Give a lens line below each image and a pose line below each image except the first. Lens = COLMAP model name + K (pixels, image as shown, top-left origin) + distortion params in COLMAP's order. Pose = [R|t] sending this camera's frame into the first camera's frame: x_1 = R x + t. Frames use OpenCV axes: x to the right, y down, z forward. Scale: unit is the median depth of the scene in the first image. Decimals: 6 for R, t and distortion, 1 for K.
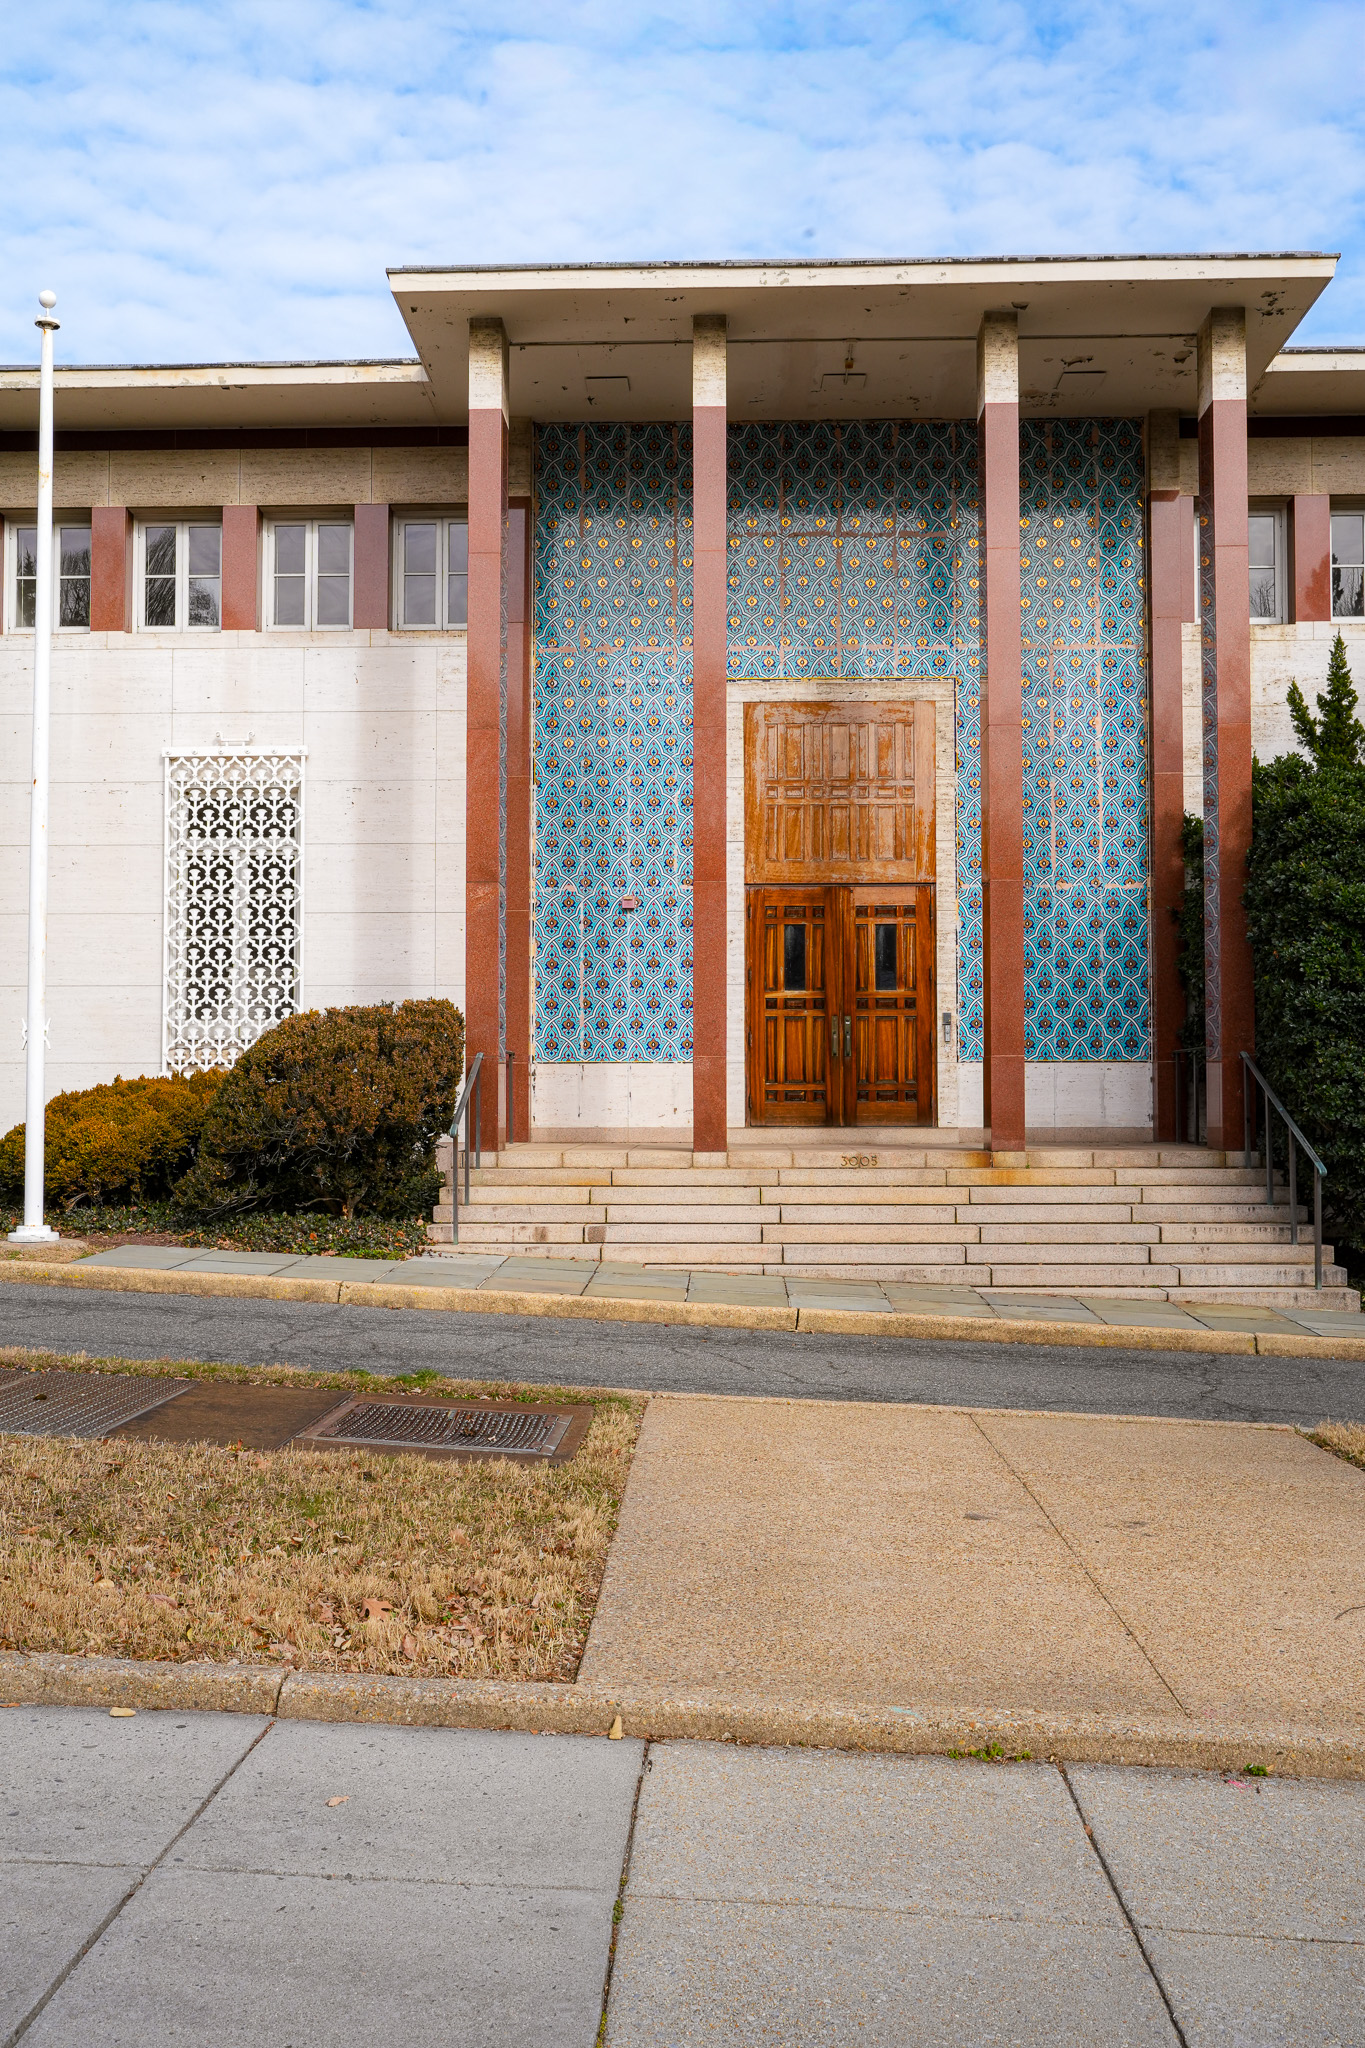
lens RADIAL K [[2019.3, 0, 745.4], [0, 2019.3, 1095.1], [0, 0, 1]] dist [-0.009372, 0.000000]
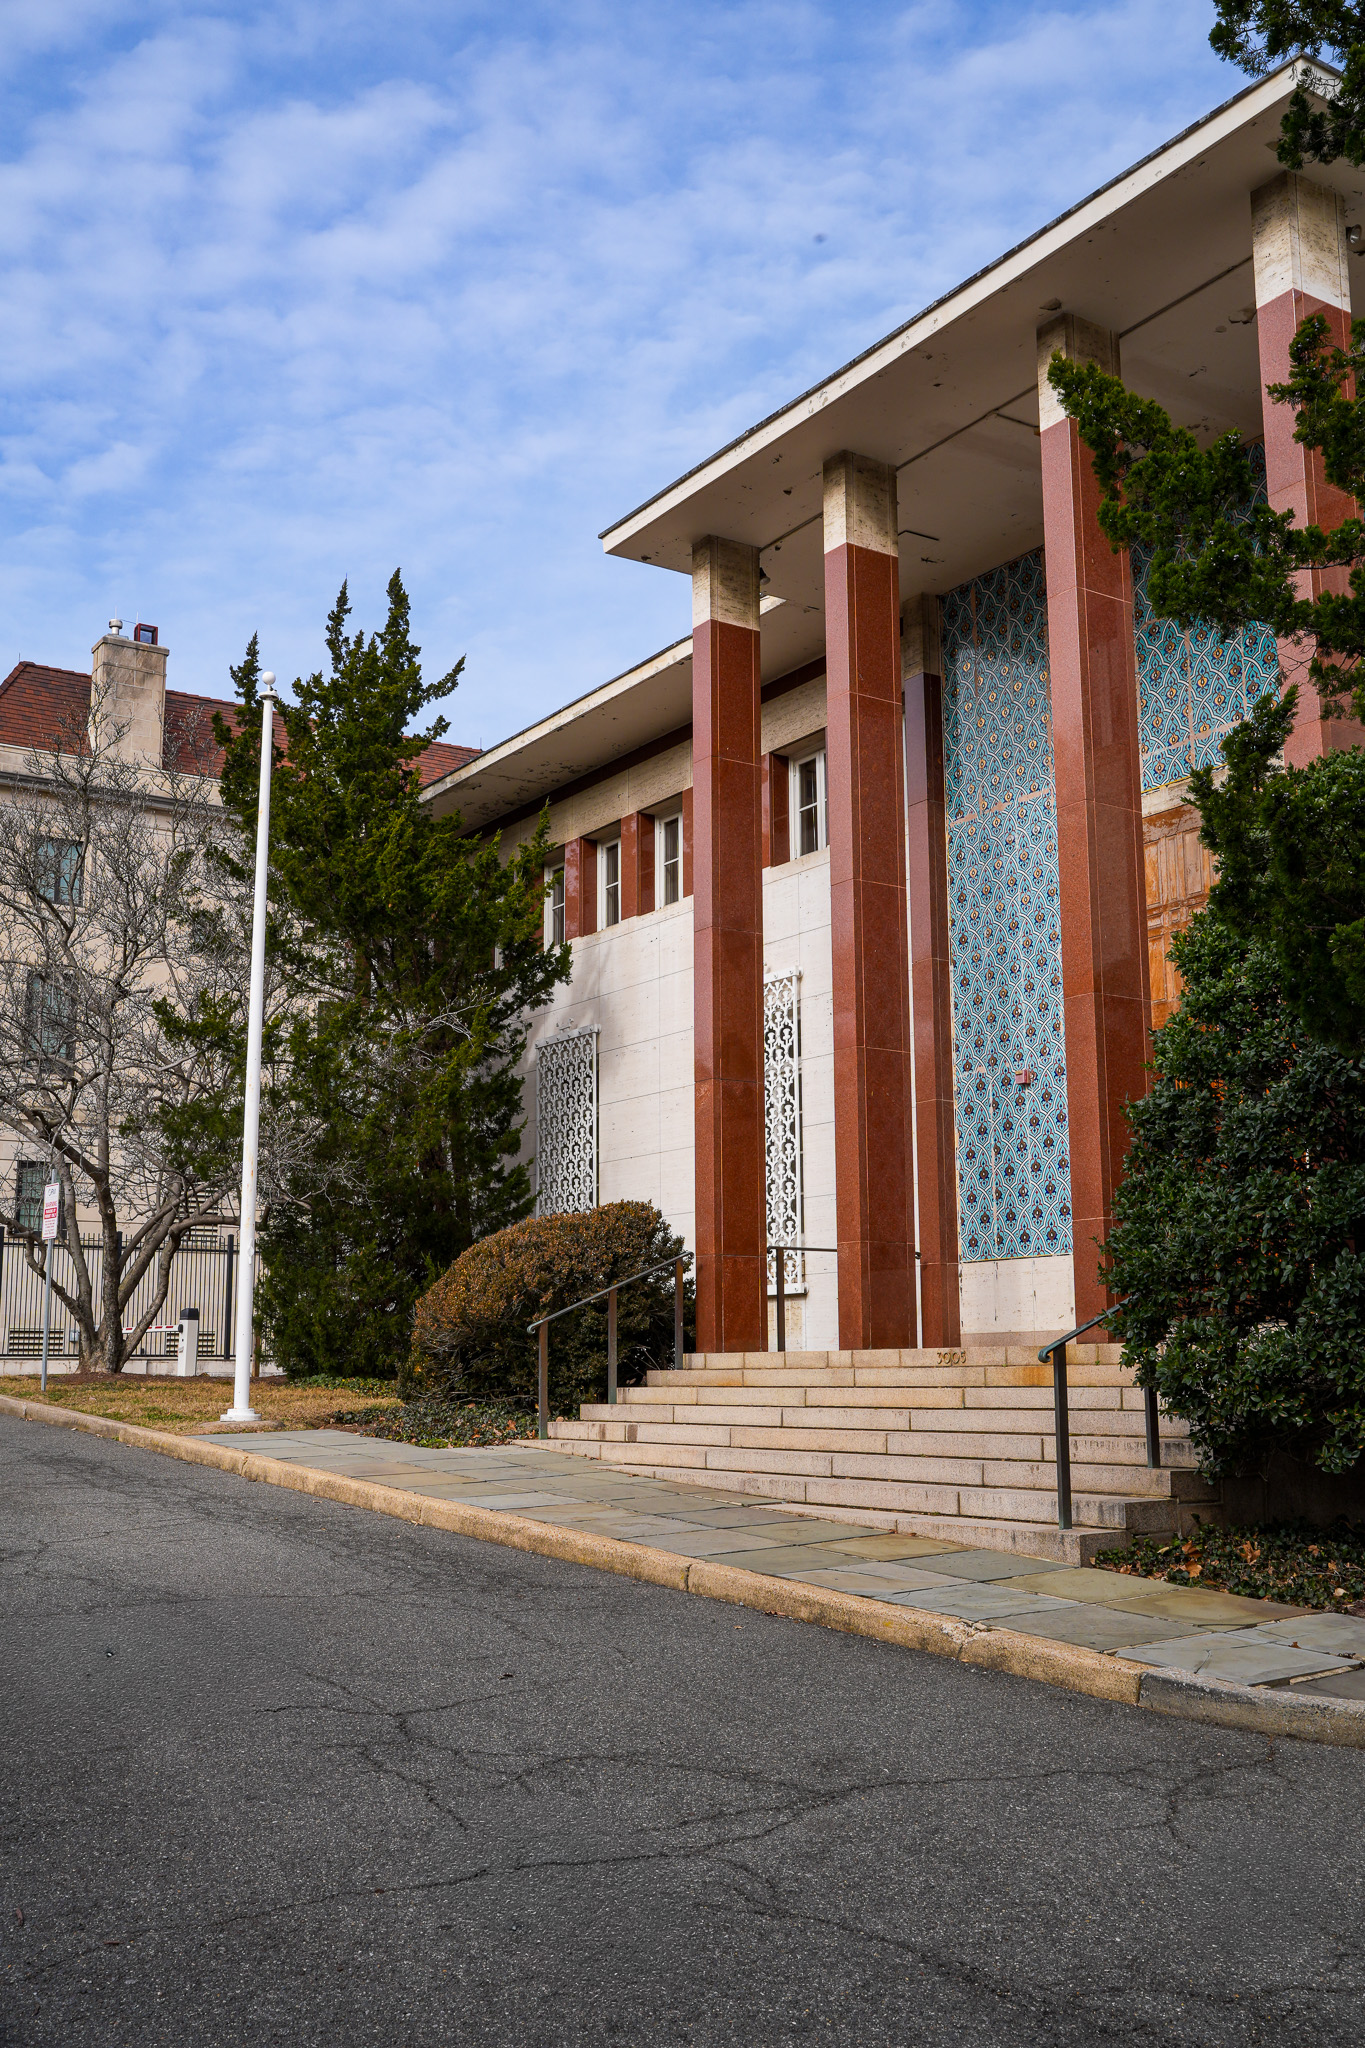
lens RADIAL K [[2019.3, 0, 608.9], [0, 2019.3, 1063.6], [0, 0, 1]] dist [-0.009372, 0.000000]
pose [[0.544888, -0.129967, -0.828375, 0.582265], [0.007539, 0.988634, -0.150152, 0.031250], [0.838475, 0.075571, 0.539675, 0.365989]]
